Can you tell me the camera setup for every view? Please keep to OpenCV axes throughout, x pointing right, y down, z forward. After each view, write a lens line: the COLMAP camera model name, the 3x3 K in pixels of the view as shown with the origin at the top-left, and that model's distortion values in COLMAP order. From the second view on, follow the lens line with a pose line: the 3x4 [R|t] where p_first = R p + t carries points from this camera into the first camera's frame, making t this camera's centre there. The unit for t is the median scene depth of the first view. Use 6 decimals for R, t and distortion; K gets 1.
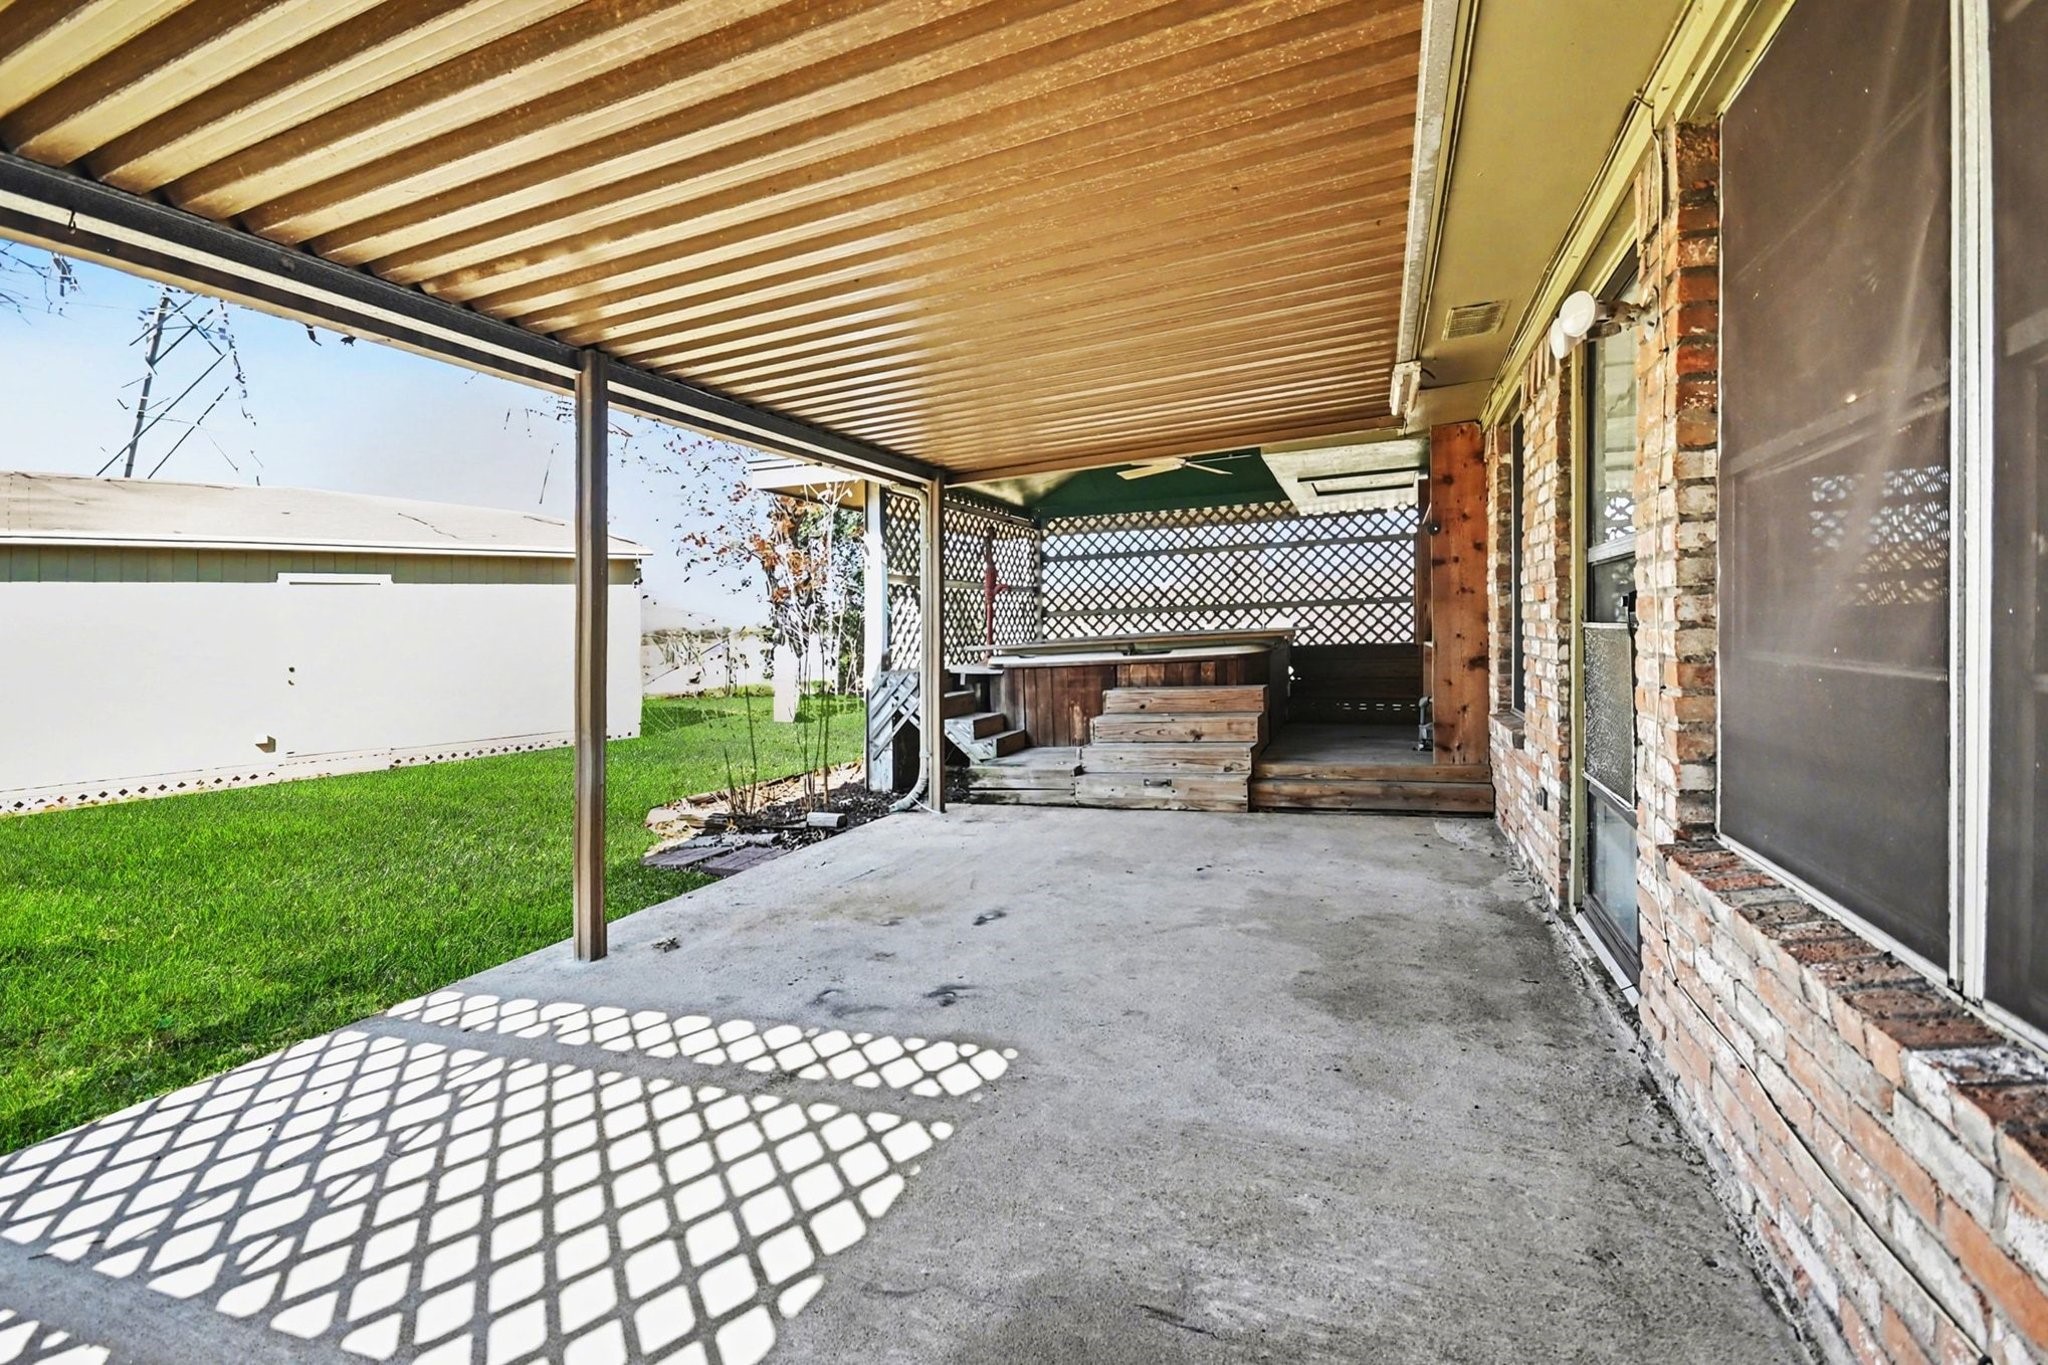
lens RADIAL K [[886.9, 0, 1028.8], [0, 886.9, 663.5], [0, 0, 1]] dist [-0.014334, -0.000039]
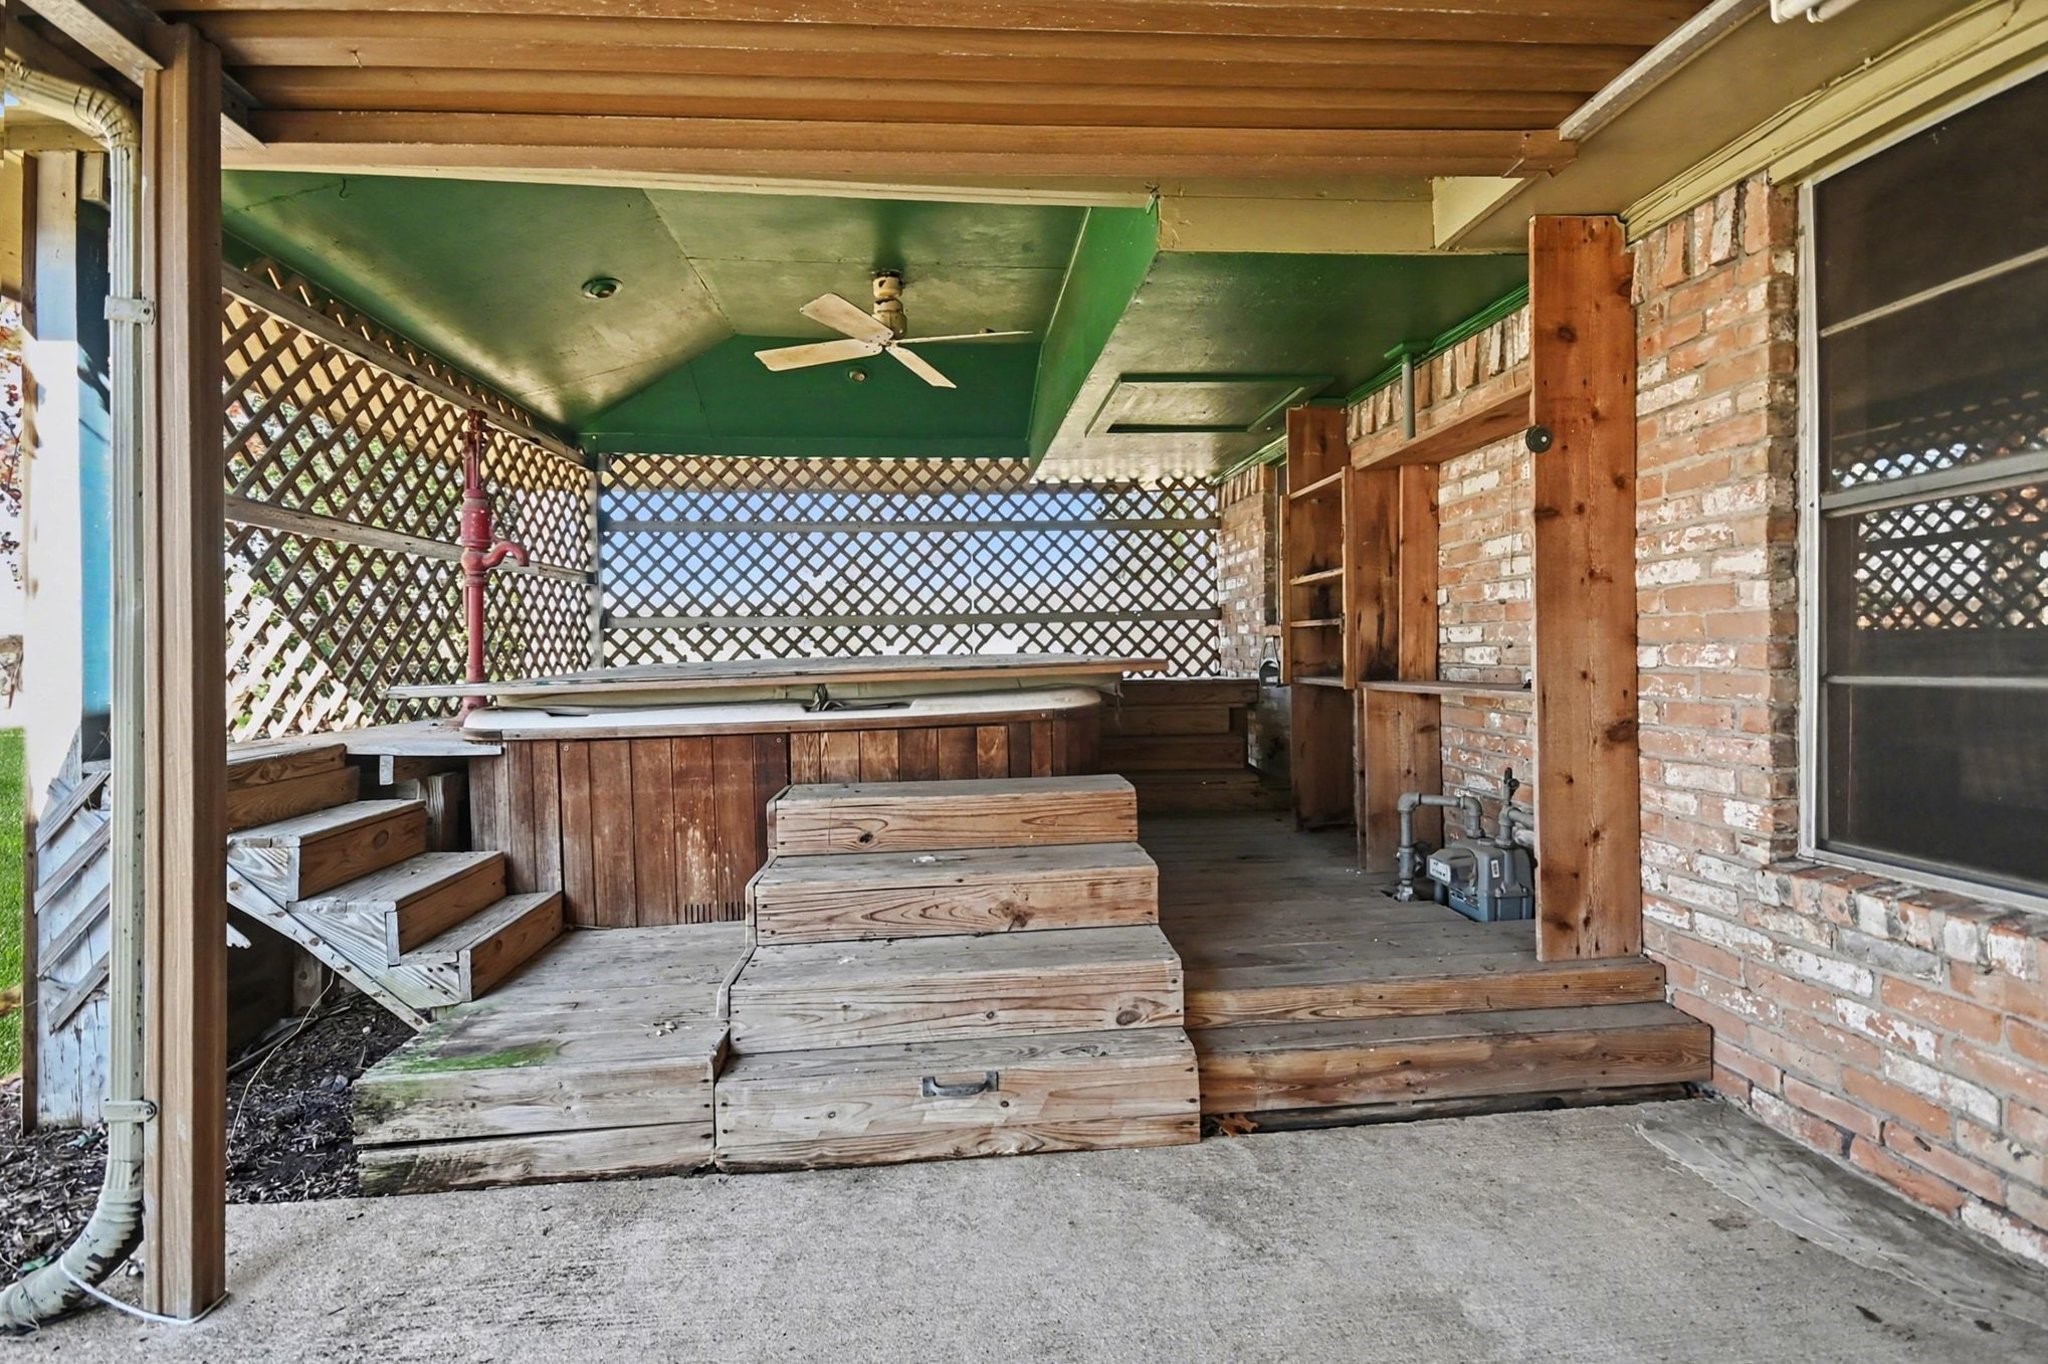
lens RADIAL K [[1060.8, 0, 1024.2], [0, 1060.8, 718.0], [0, 0, 1]] dist [0.035380, 0.001067]
pose [[0.923522, -0.005134, 0.383512, 0.002706], [-0.003407, 0.999761, 0.021588, -0.010563], [-0.383531, -0.021244, 0.923284, 0.281416]]
